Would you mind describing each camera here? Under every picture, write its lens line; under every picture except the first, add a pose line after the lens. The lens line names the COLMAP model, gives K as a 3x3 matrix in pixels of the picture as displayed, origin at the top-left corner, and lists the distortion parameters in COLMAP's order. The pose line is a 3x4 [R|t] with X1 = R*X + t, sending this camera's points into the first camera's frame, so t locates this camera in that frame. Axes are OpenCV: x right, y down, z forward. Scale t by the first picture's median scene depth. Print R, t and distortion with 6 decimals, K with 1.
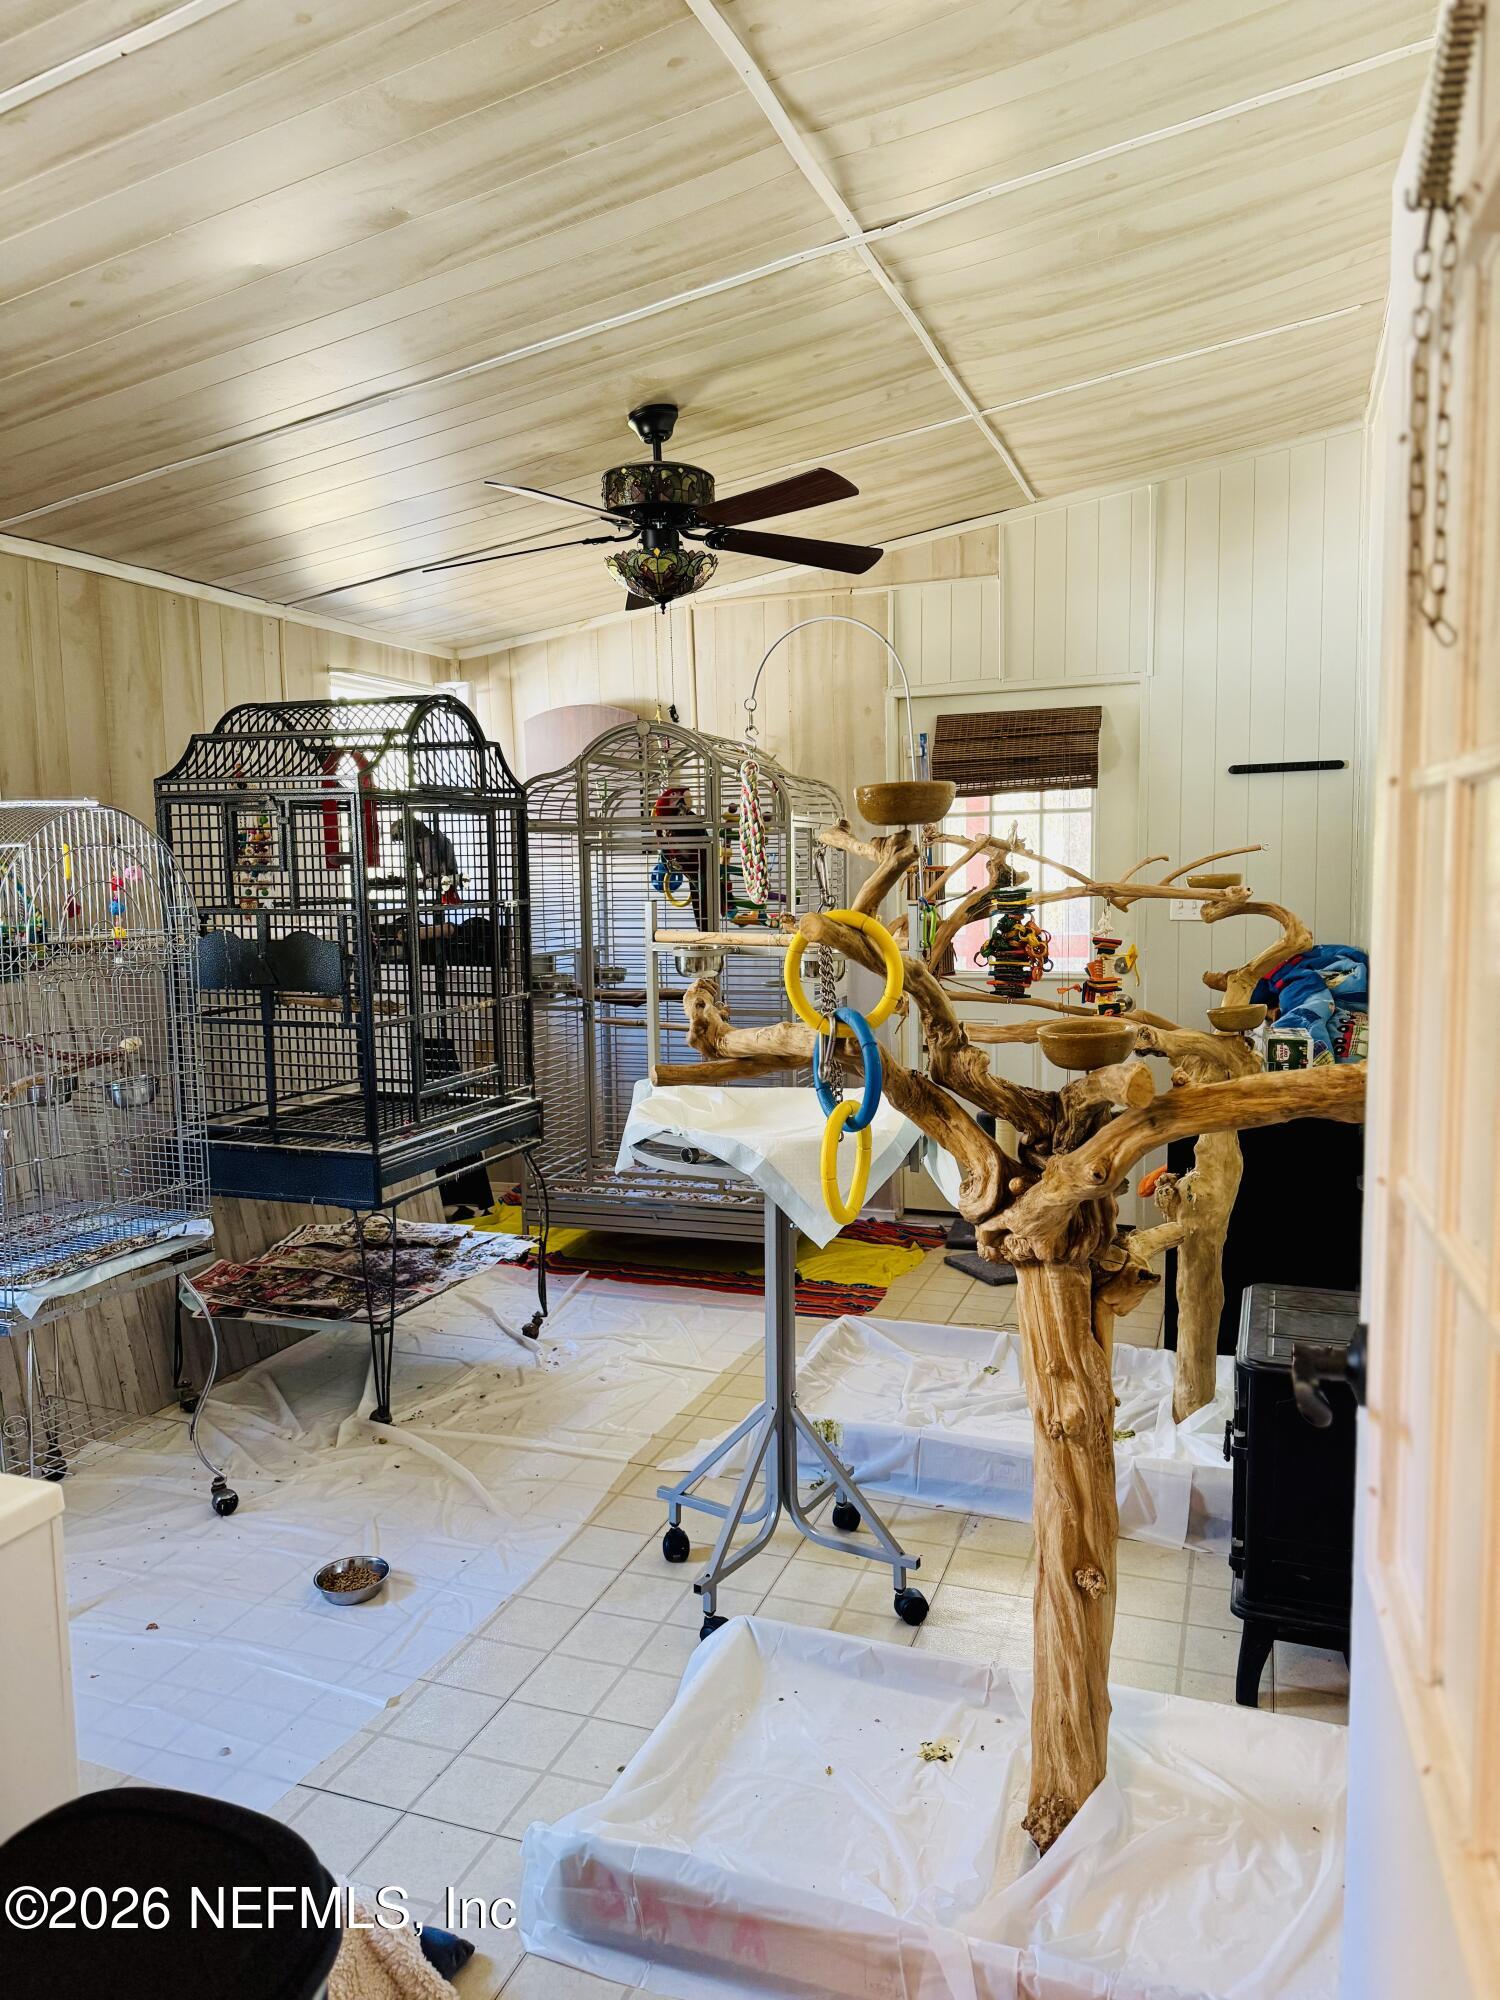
lens RADIAL K [[1383.0, 0, 749.1], [0, 1383.0, 1029.5], [0, 0, 1]] dist [0.076070, -0.097296]
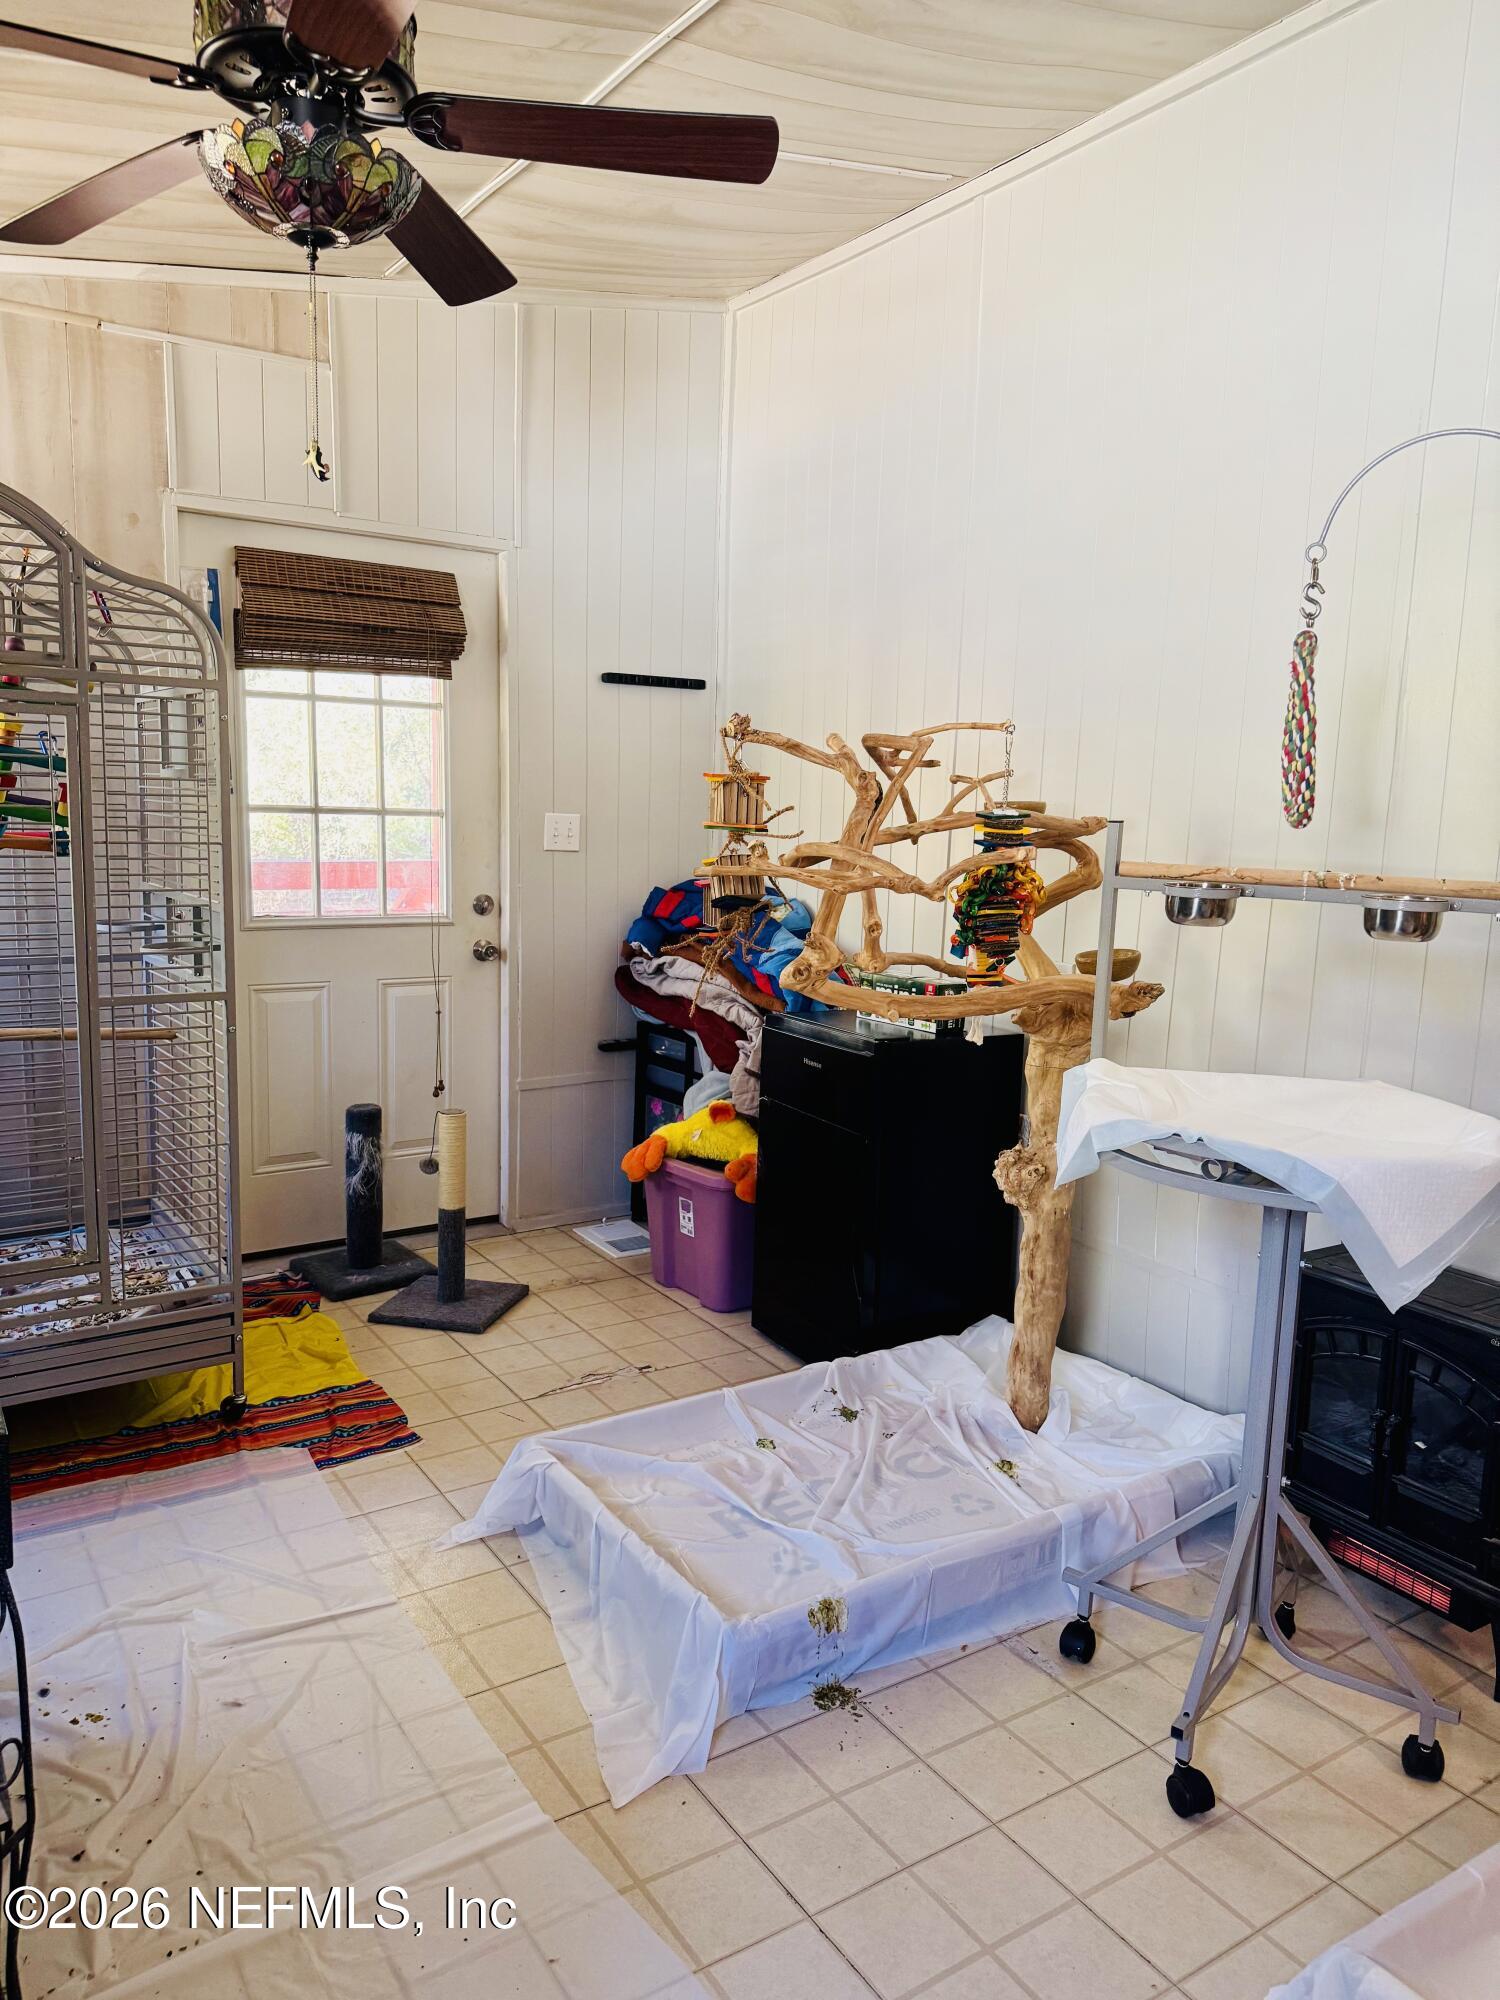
lens RADIAL K [[1412.6, 0, 750.0], [0, 1412.6, 1000.0], [0, 0, 1]] dist [0.139536, -0.194668]
pose [[0.597471, -0.084858, 0.797388, -0.312059], [0.052561, 0.996391, 0.066652, -0.037073], [-0.800166, 0.002089, 0.599775, 0.379646]]
